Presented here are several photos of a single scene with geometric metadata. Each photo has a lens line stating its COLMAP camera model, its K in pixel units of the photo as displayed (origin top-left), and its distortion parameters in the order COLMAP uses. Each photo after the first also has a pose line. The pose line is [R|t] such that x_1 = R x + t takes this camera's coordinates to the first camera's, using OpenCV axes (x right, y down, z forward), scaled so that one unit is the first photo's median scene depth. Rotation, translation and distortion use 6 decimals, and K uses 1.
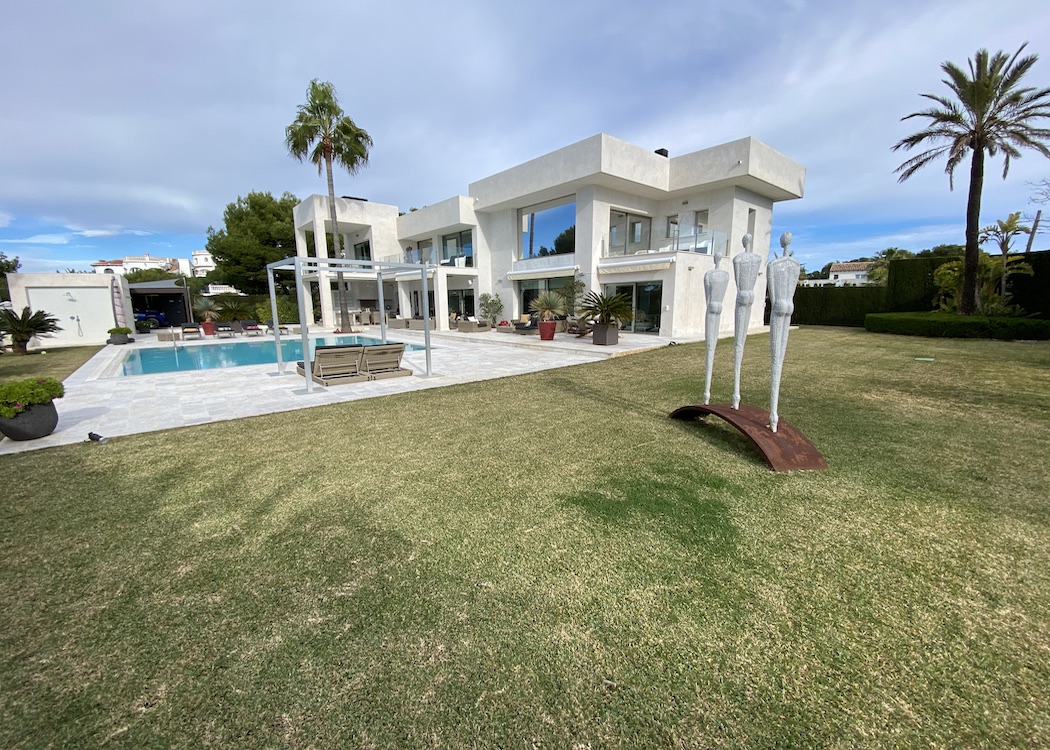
lens RADIAL K [[419.9, 0, 531.6], [0, 419.9, 385.5], [0, 0, 1]] dist [0.004052, -0.010303]
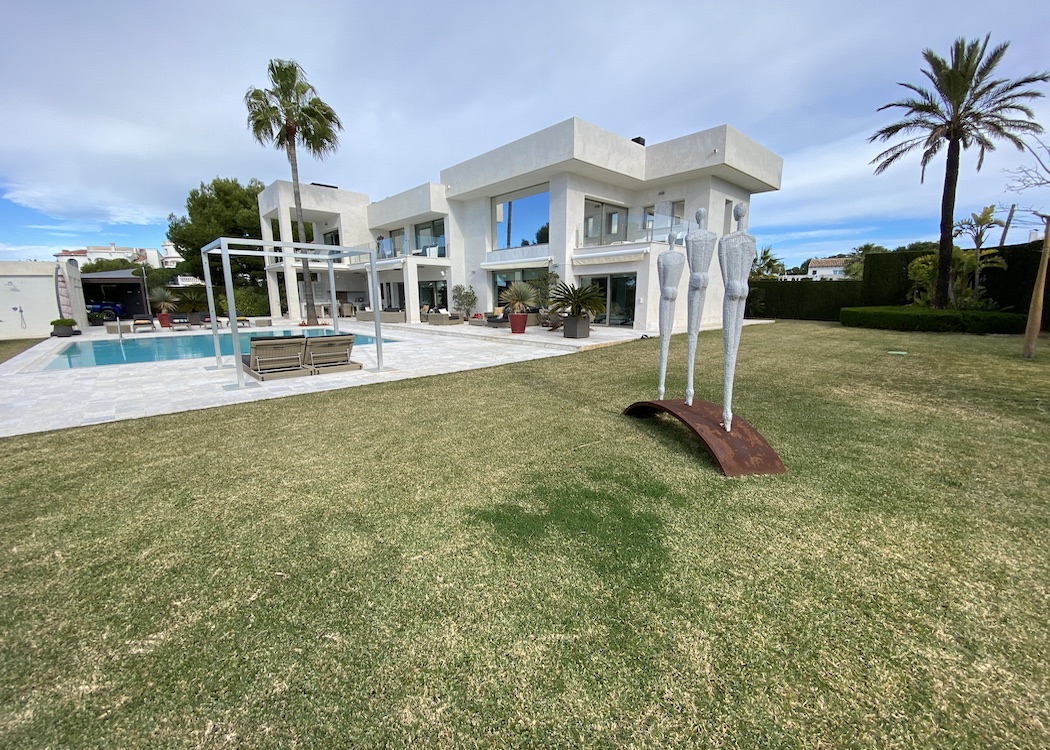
lens RADIAL K [[419.9, 0, 531.8], [0, 419.9, 386.7], [0, 0, 1]] dist [0.004052, -0.010303]
pose [[0.999408, -0.001502, 0.034360, 0.034656], [0.001006, 0.999895, 0.014462, 0.000864], [-0.034378, -0.014419, 0.999305, 0.033645]]
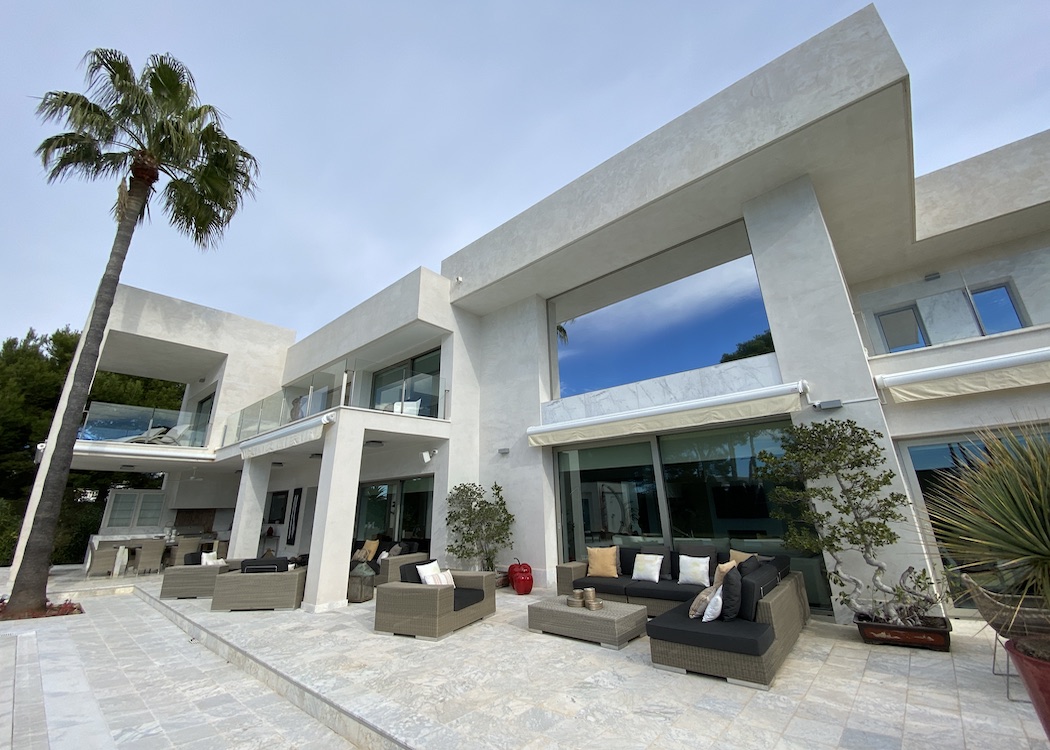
lens RADIAL K [[419.9, 0, 532.1], [0, 419.9, 368.7], [0, 0, 1]] dist [0.004052, -0.010303]
pose [[0.990132, 0.029557, 0.136986, -0.146329], [0.042186, 0.869296, -0.492488, -0.167609], [-0.133638, 0.493407, 0.859471, 0.846186]]
